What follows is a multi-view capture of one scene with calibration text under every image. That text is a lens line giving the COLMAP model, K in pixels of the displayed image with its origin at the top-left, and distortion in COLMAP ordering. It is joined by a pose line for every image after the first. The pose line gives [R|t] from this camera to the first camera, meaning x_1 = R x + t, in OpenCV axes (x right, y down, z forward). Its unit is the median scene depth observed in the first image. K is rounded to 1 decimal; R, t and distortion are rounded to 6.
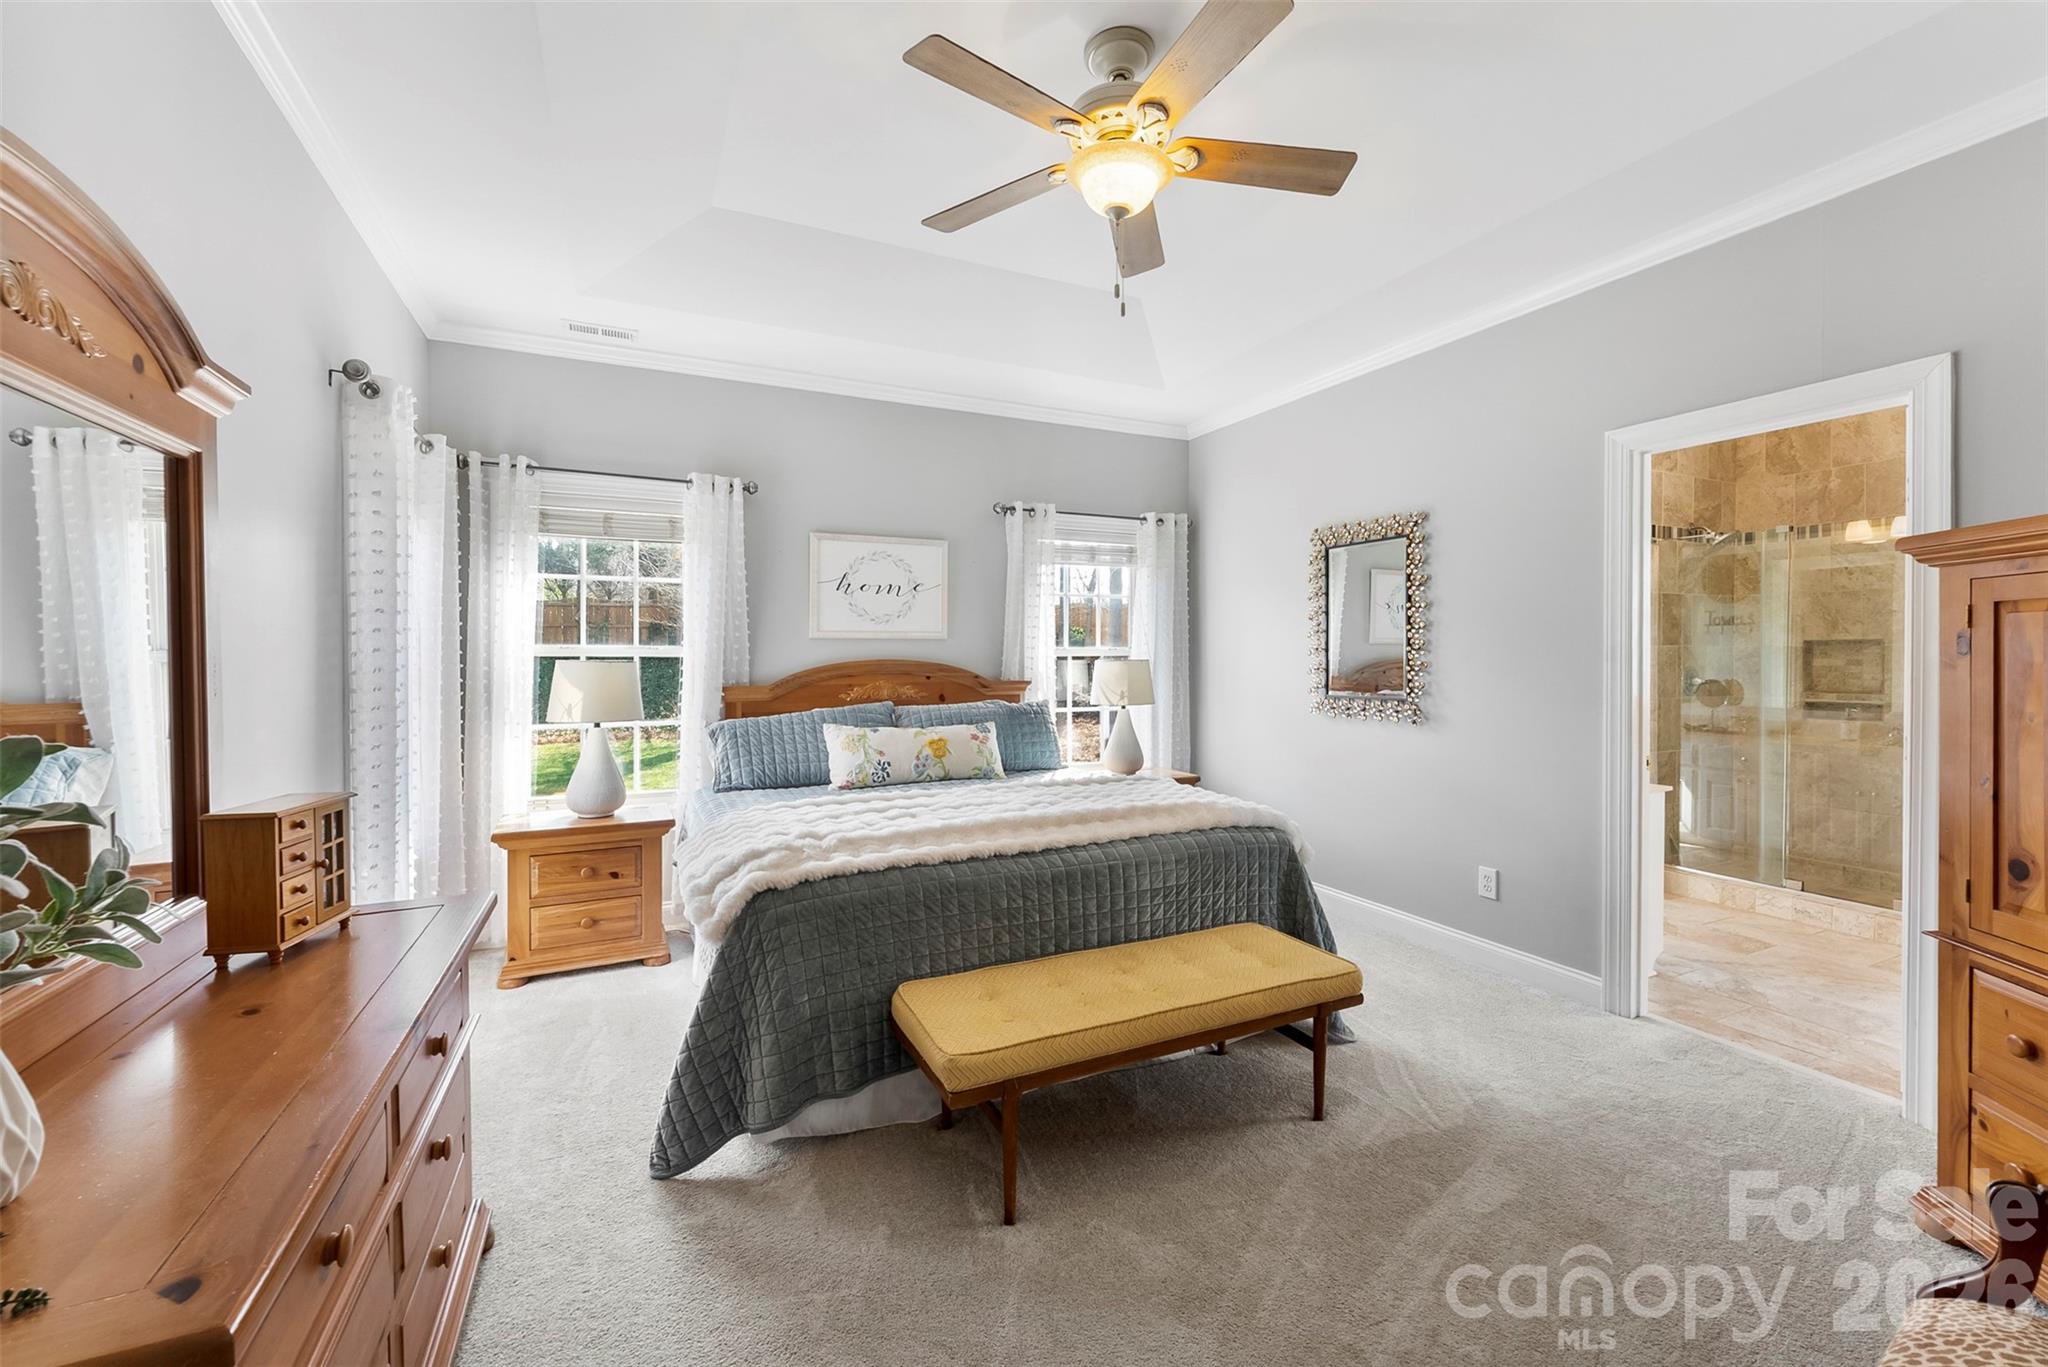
lens RADIAL K [[834.8, 0, 1025.4], [0, 834.8, 677.7], [0, 0, 1]] dist [-0.007069, 0.001353]
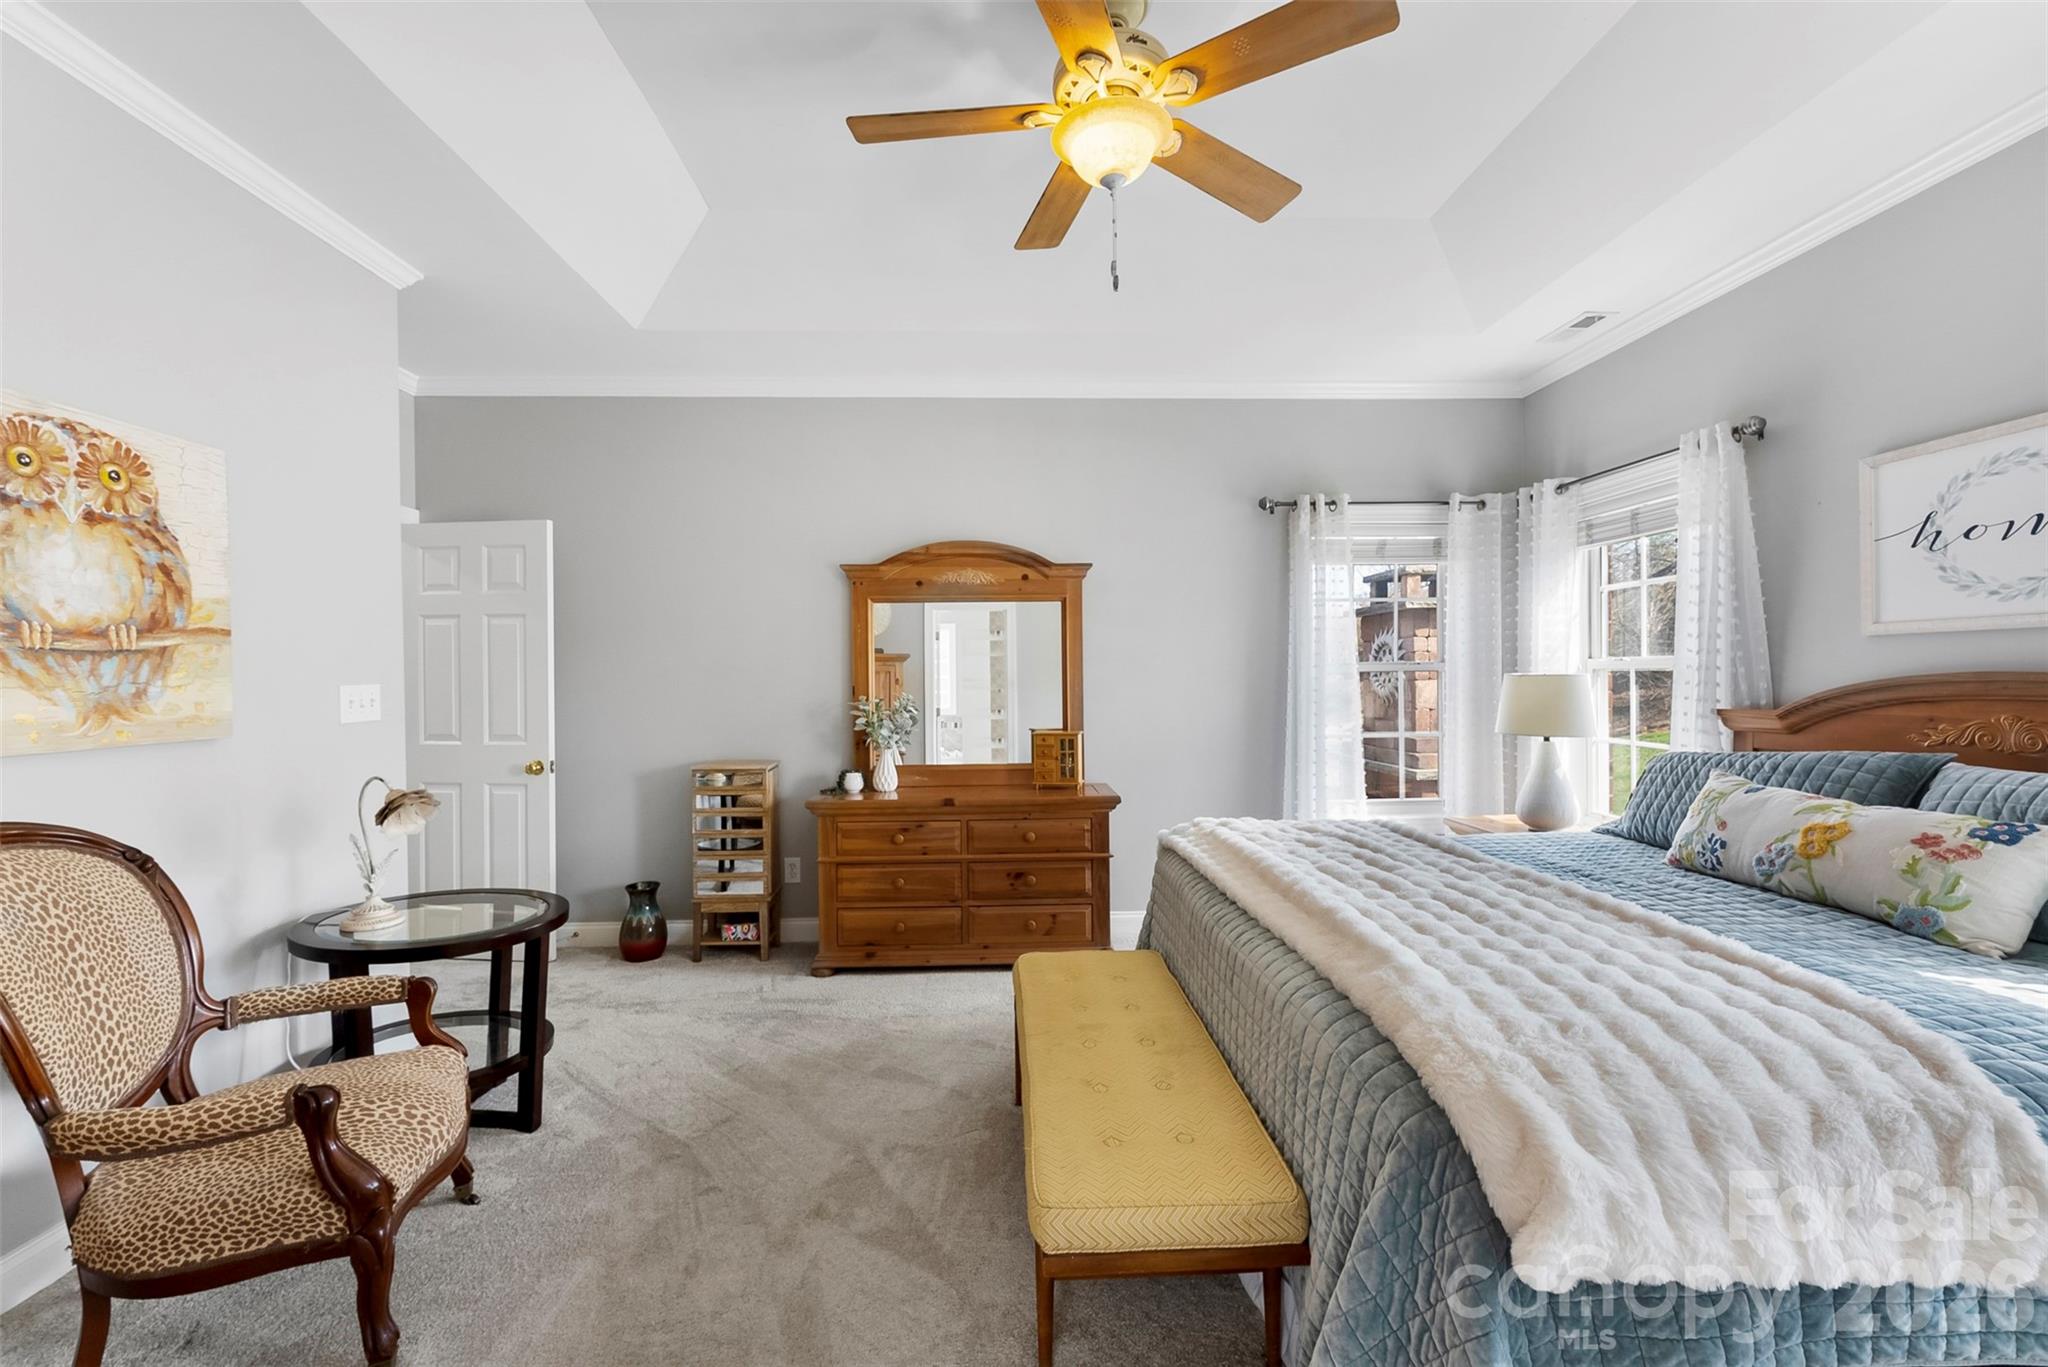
lens RADIAL K [[834.8, 0, 1027.6], [0, 834.8, 693.9], [0, 0, 1]] dist [-0.007069, 0.001353]
pose [[-0.391622, 0.026060, -0.919757, 0.540887], [-0.010841, 0.999399, 0.032933, -0.019388], [0.920062, 0.022869, -0.391104, 0.701927]]
